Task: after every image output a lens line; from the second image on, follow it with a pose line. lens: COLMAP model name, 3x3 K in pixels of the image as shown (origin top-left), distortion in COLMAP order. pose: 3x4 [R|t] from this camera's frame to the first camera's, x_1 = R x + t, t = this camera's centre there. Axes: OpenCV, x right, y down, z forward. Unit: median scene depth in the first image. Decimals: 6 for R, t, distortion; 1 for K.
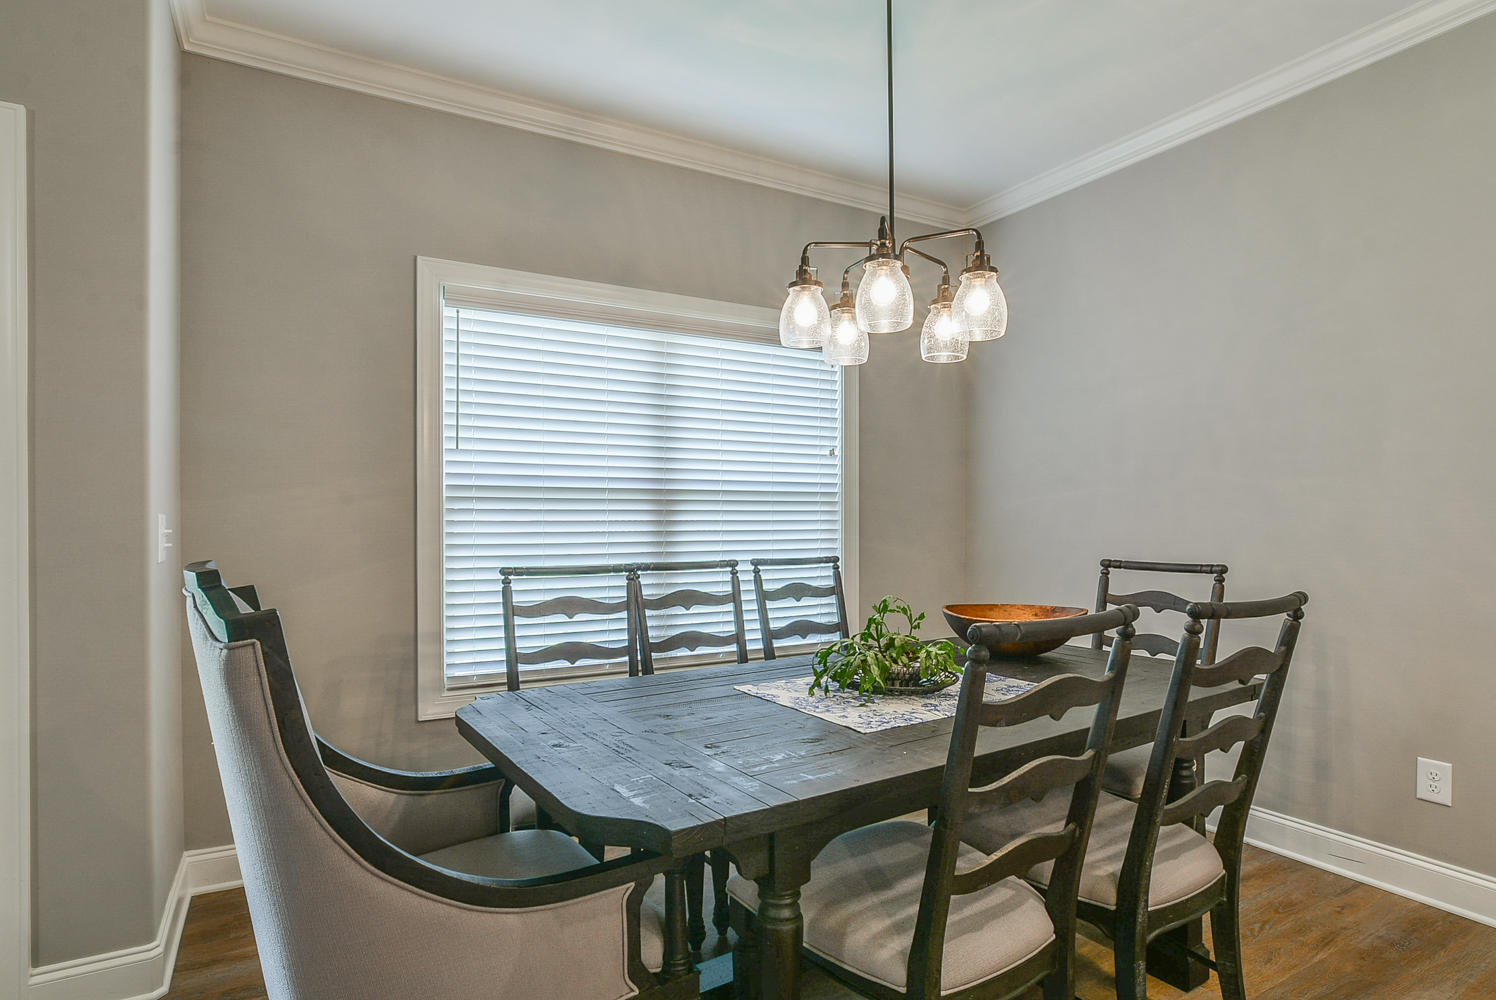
lens RADIAL K [[826.2, 0, 744.6], [0, 826.2, 509.9], [0, 0, 1]] dist [-0.011453, 0.001076]
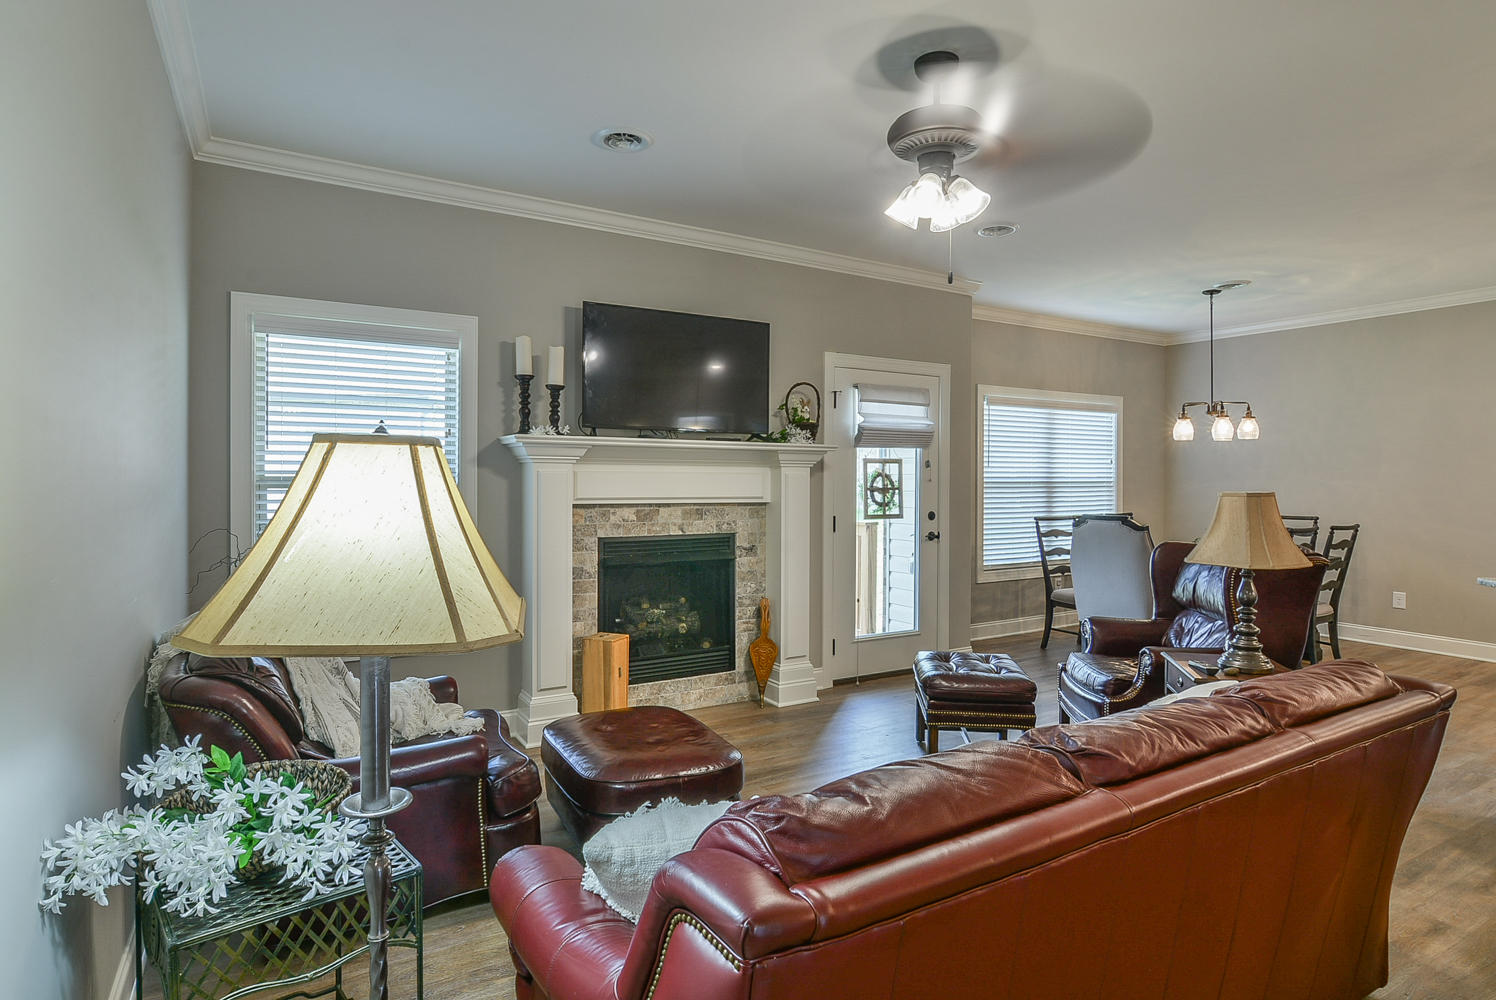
lens RADIAL K [[826.2, 0, 748.6], [0, 826.2, 491.5], [0, 0, 1]] dist [-0.011453, 0.001076]
pose [[0.999961, -0.001048, 0.008741, -1.072838], [0.000781, 0.999537, 0.030425, -0.078220], [-0.008769, -0.030417, 0.999499, -1.356862]]
